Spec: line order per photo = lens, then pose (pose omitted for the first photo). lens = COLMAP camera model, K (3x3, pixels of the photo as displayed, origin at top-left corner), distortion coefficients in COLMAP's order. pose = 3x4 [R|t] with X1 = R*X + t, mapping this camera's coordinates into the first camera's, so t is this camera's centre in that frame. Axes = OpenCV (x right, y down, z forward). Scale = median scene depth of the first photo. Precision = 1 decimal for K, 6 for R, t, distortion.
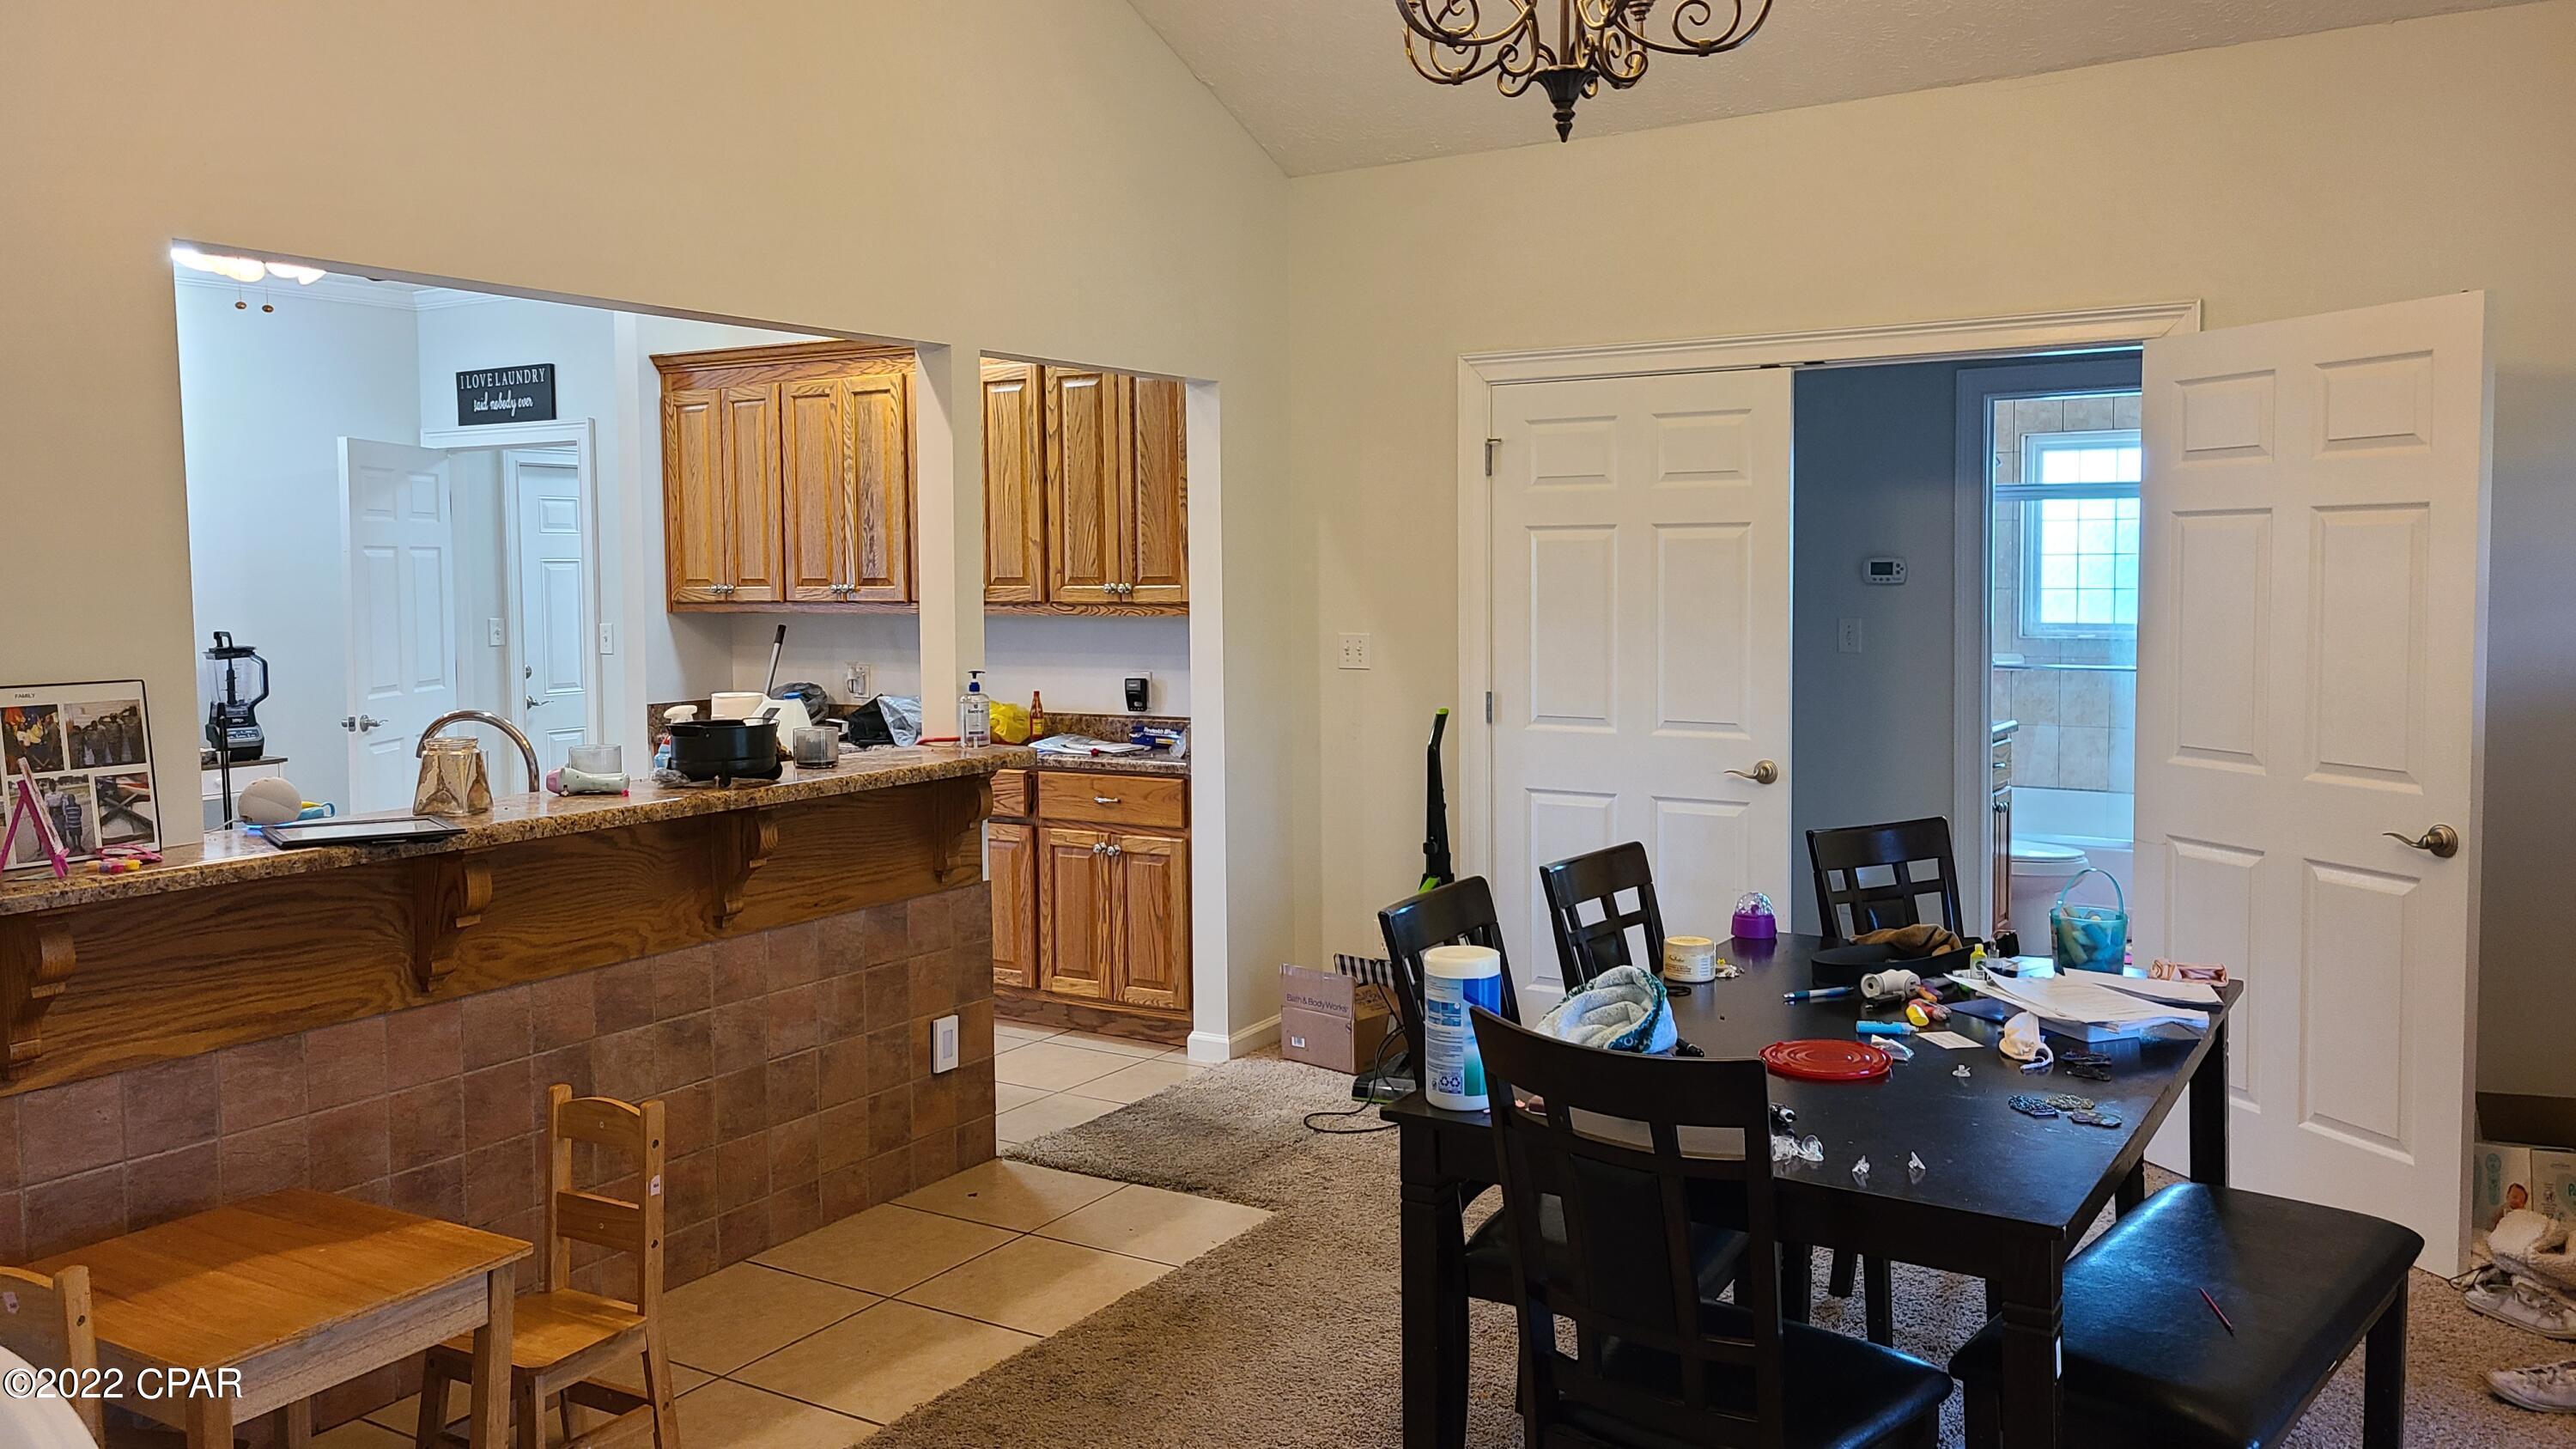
lens RADIAL K [[1924.9, 0, 1297.8], [0, 1924.9, 664.1], [0, 0, 1]] dist [0.063000, -0.049451]
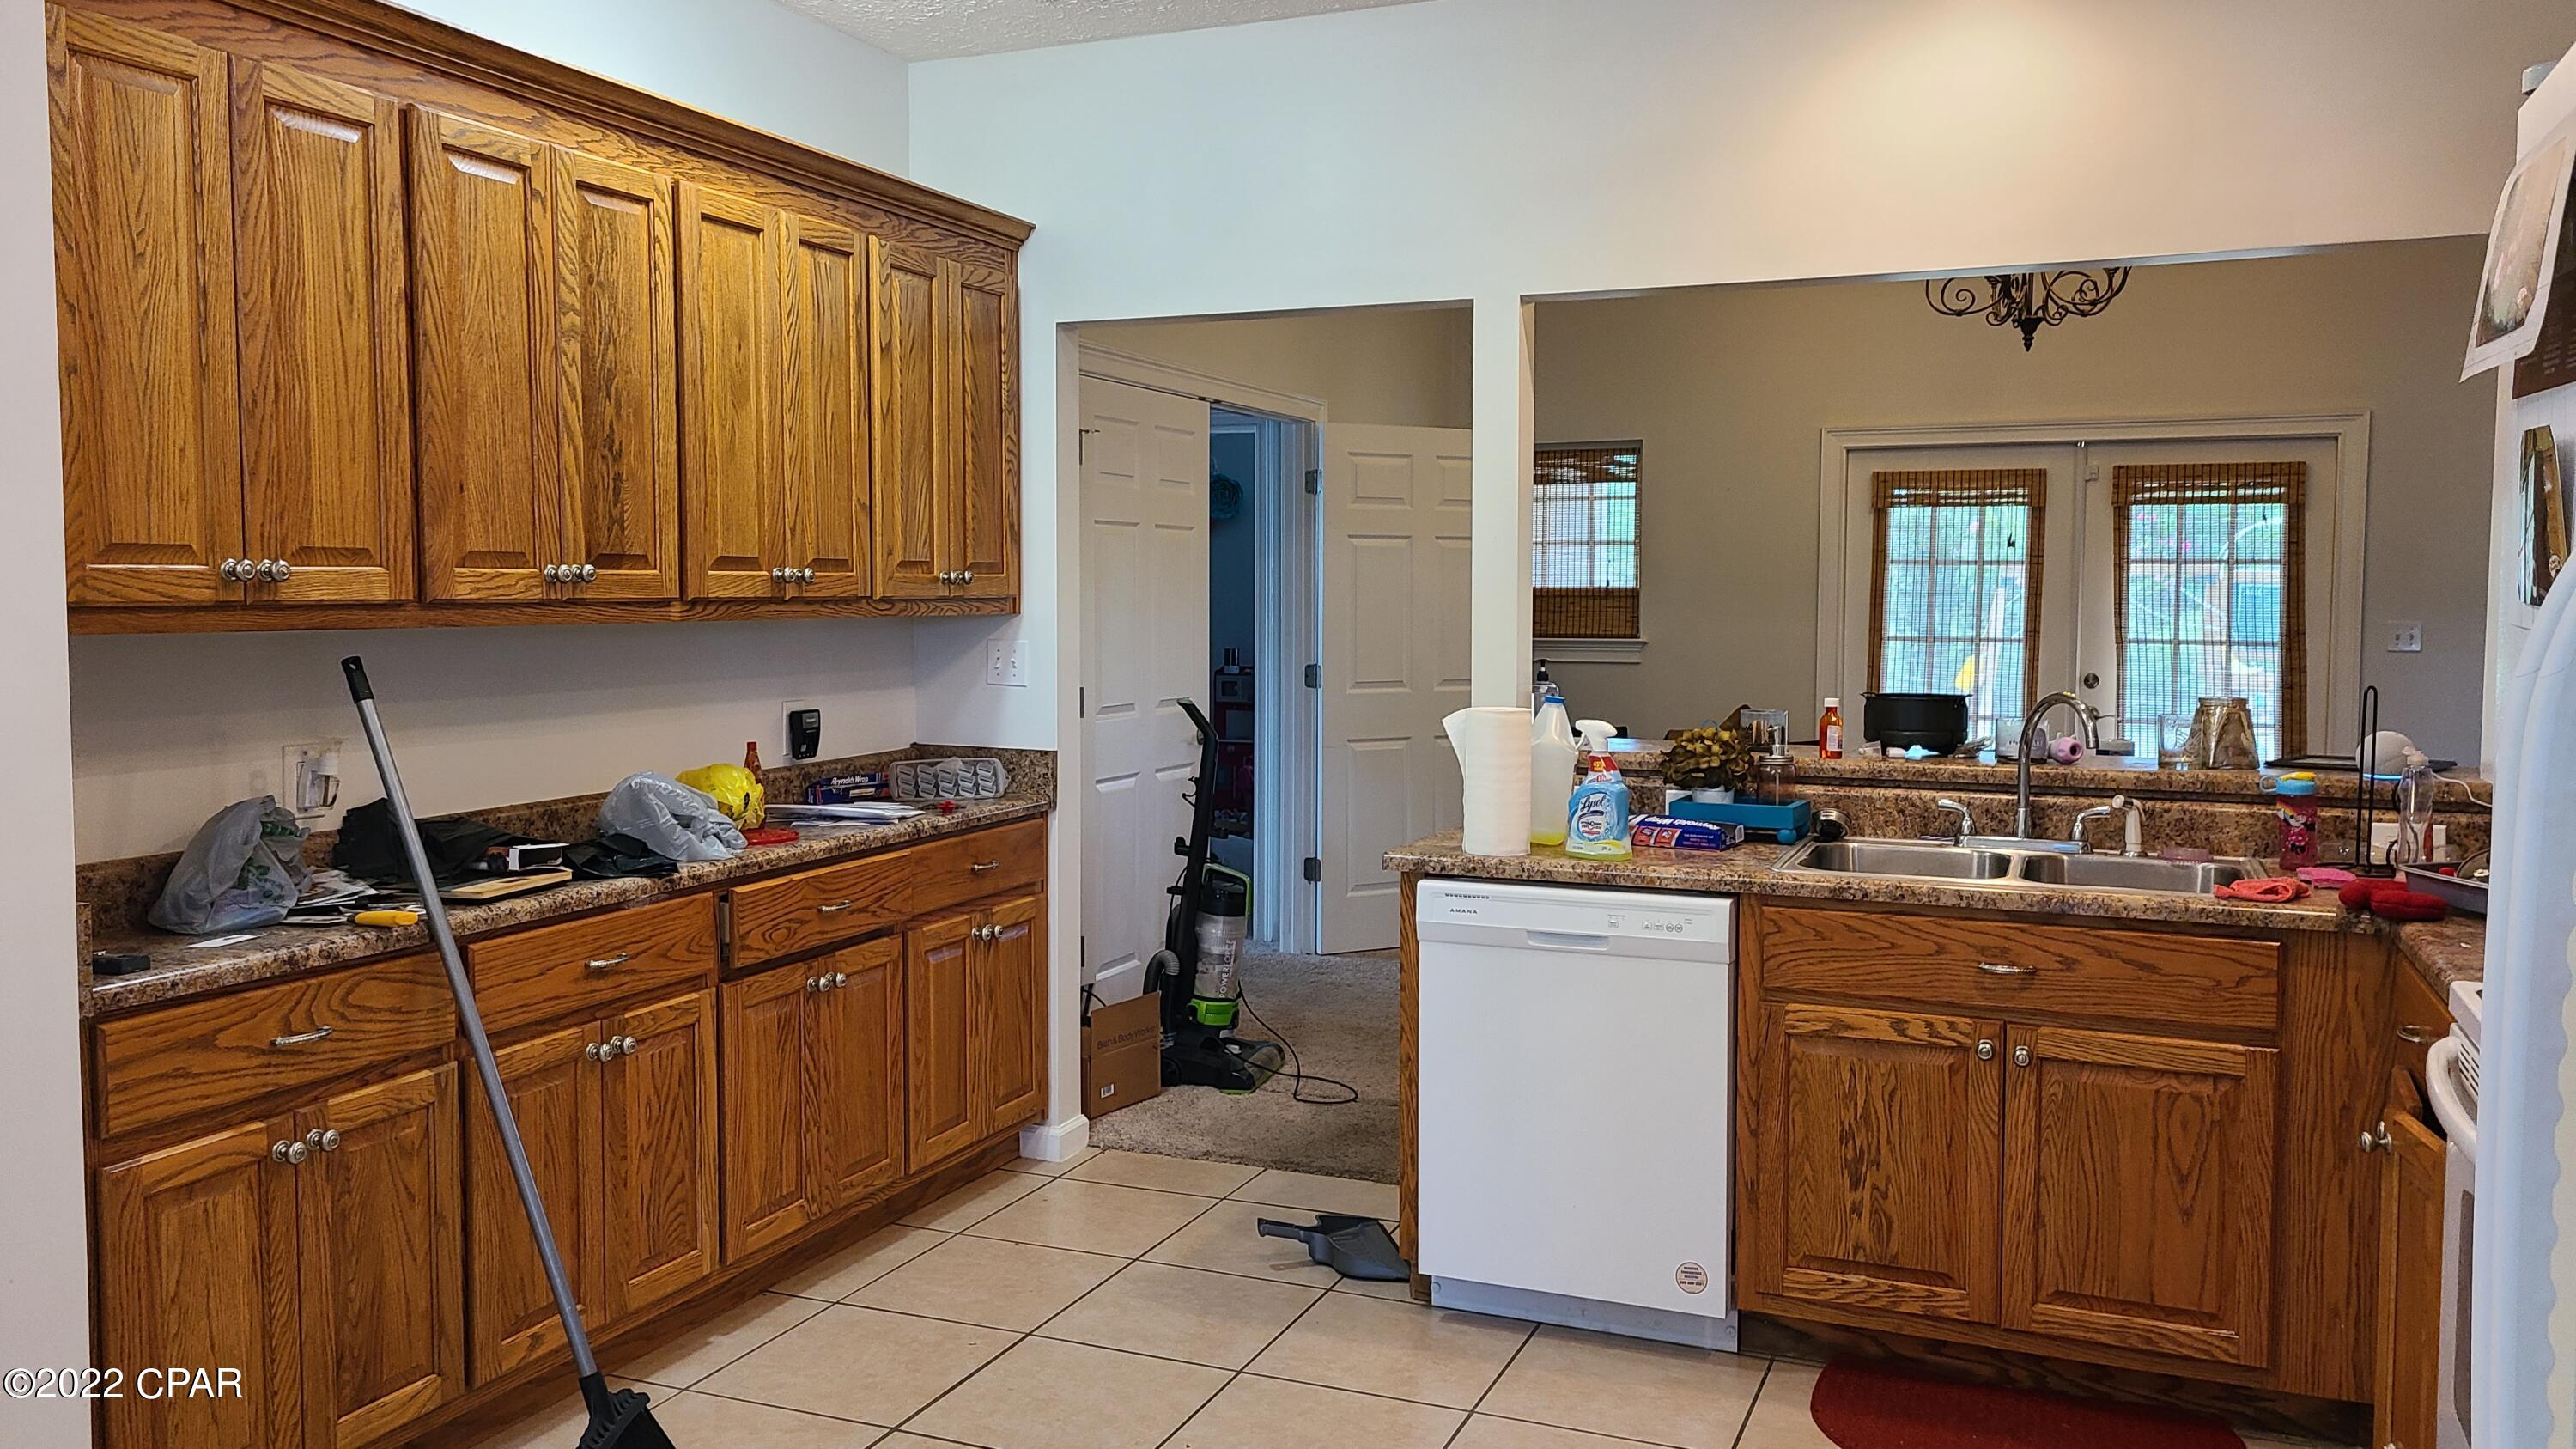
lens RADIAL K [[1924.9, 0, 1297.5], [0, 1924.9, 709.1], [0, 0, 1]] dist [0.063000, -0.049451]
pose [[-0.160497, -0.052833, 0.985621, -1.131338], [0.052197, 0.996715, 0.061928, -0.037935], [-0.985655, 0.061386, -0.157212, 1.337801]]
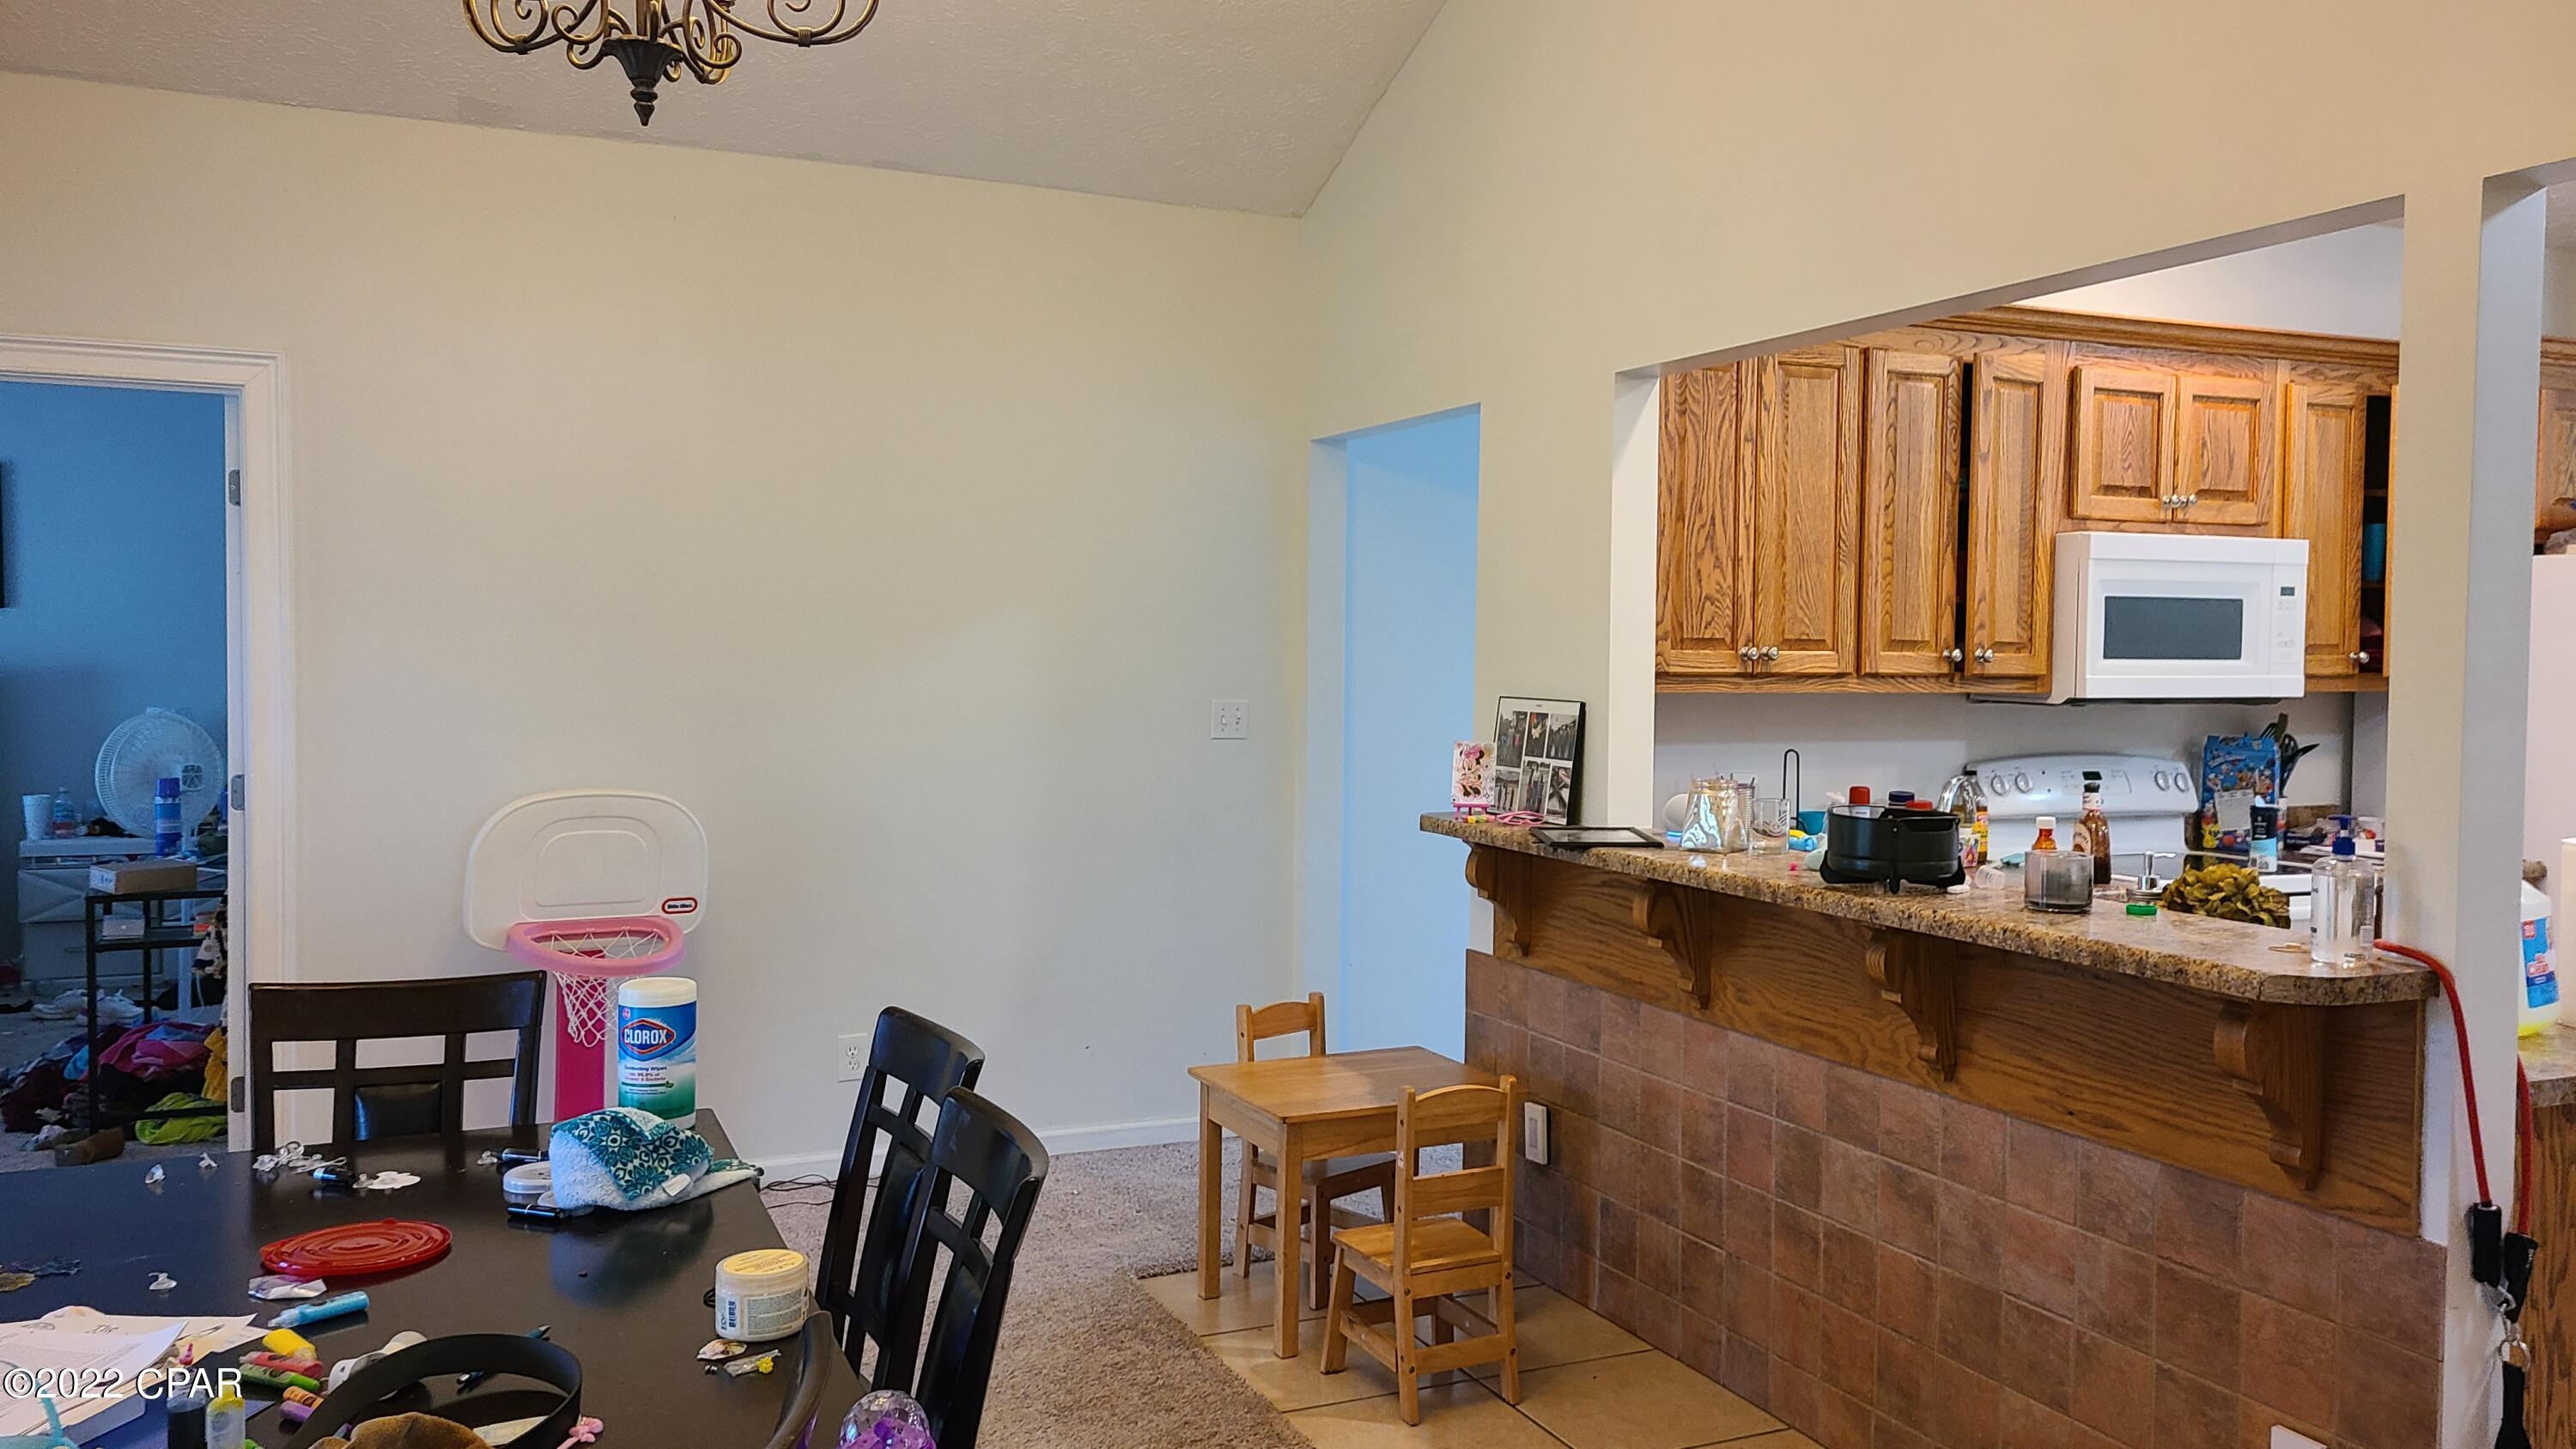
lens RADIAL K [[1924.9, 0, 1286.6], [0, 1924.9, 713.1], [0, 0, 1]] dist [0.063000, -0.049451]
pose [[-0.559058, 0.035823, -0.828354, 0.468883], [-0.047325, 0.996059, 0.075016, -0.054747], [0.827777, 0.081140, -0.555159, 1.137809]]
